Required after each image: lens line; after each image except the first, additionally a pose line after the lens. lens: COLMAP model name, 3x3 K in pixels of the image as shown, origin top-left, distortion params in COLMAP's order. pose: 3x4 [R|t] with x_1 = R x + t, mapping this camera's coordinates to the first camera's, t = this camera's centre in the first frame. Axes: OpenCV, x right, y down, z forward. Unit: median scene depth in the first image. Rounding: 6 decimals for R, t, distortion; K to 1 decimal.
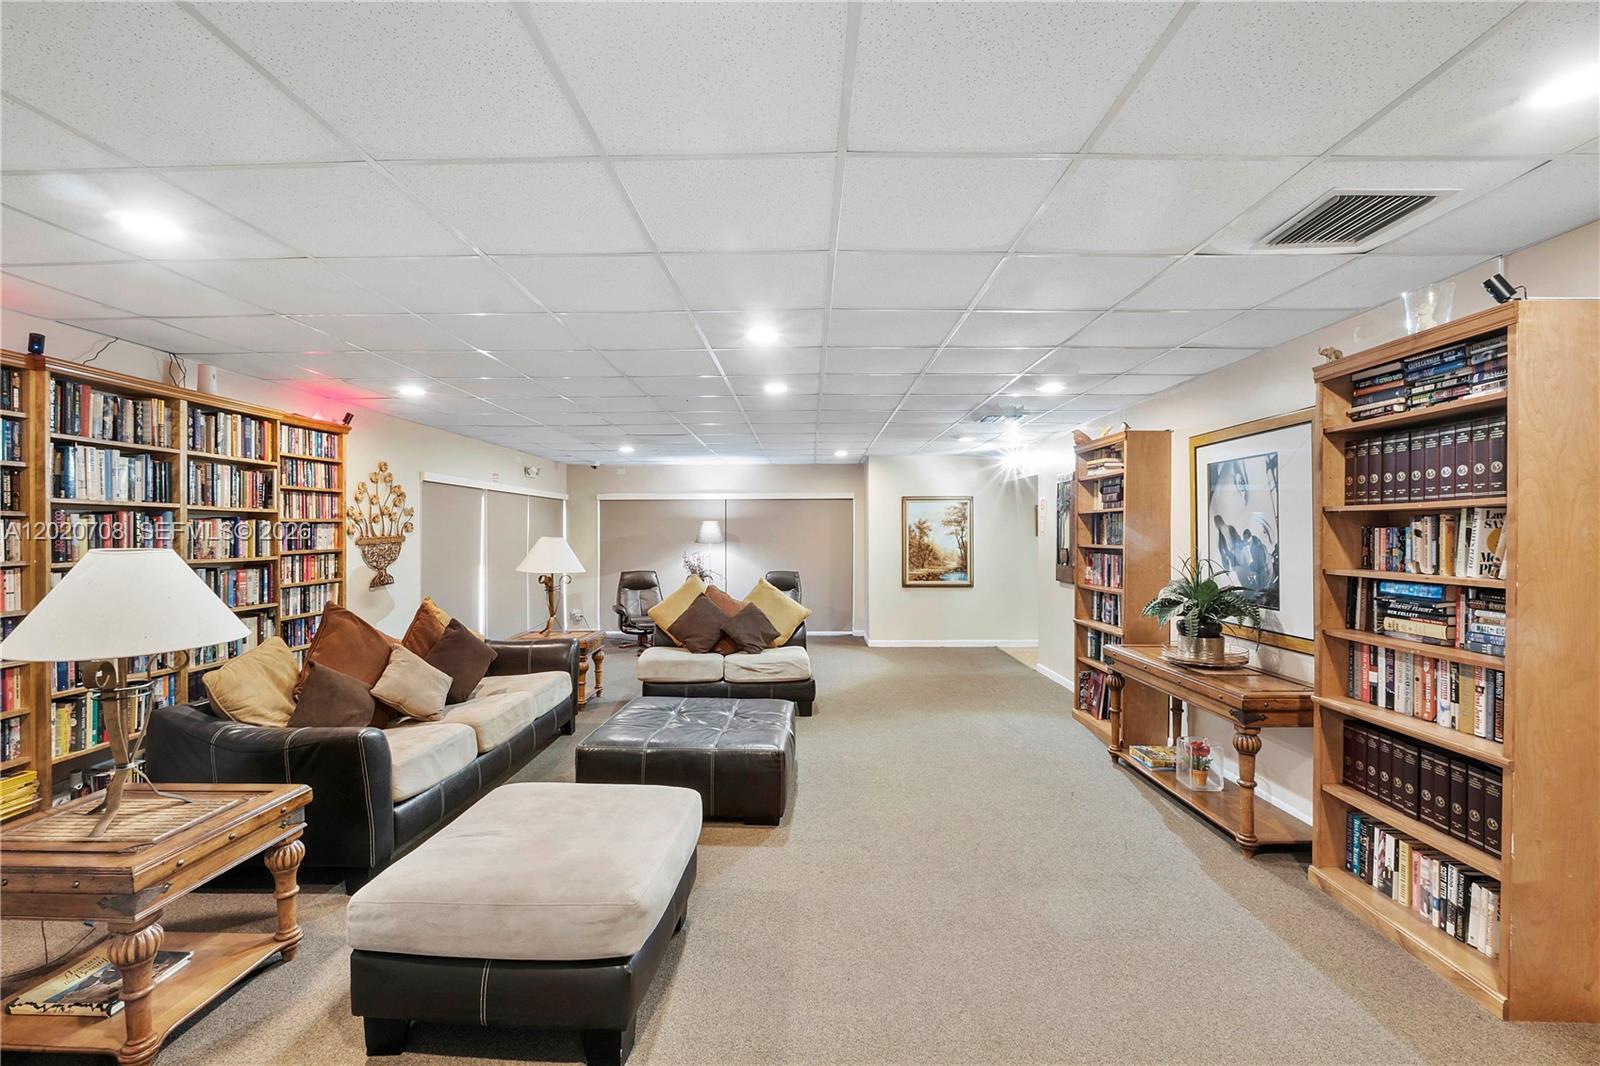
lens RADIAL K [[669.1, 0, 800.0], [0, 669.1, 533.0], [0, 0, 1]] dist [-0.000128, -0.000011]
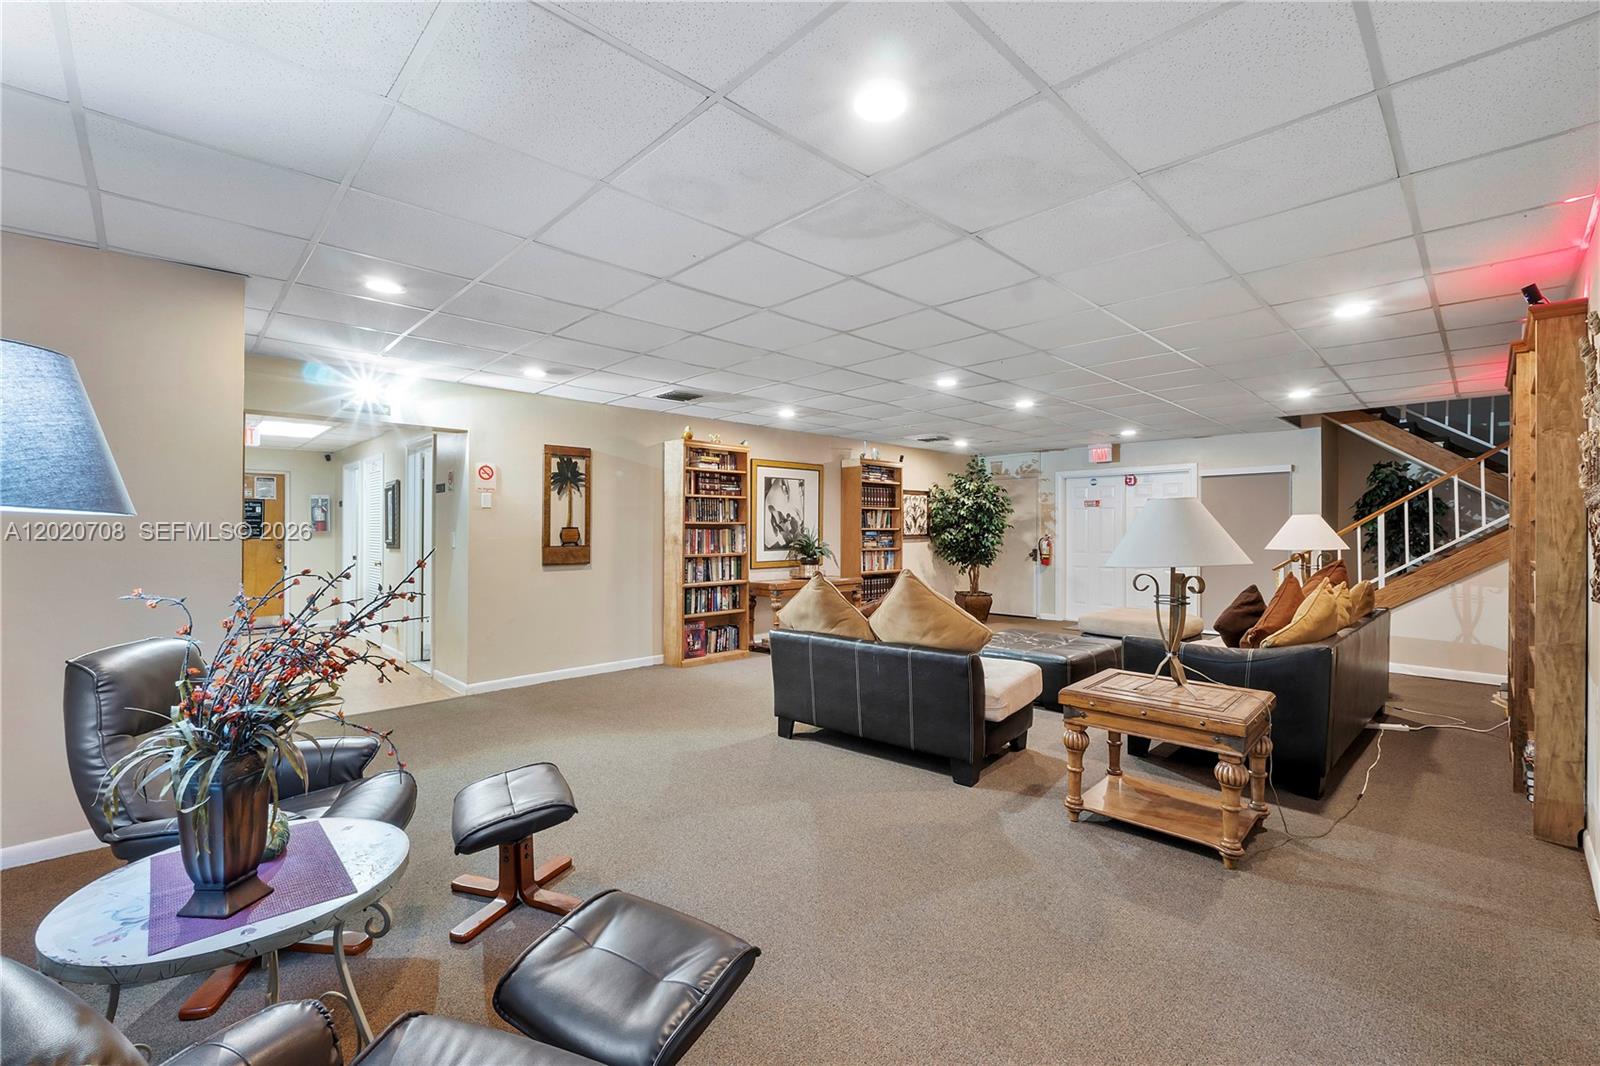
lens RADIAL K [[669.1, 0, 800.0], [0, 669.1, 533.0], [0, 0, 1]] dist [-0.000128, -0.000011]
pose [[-0.709170, -0.004170, 0.705026, -0.784337], [0.003655, 0.999947, 0.009592, 0.033886], [-0.705029, 0.009379, -0.709117, 2.381971]]
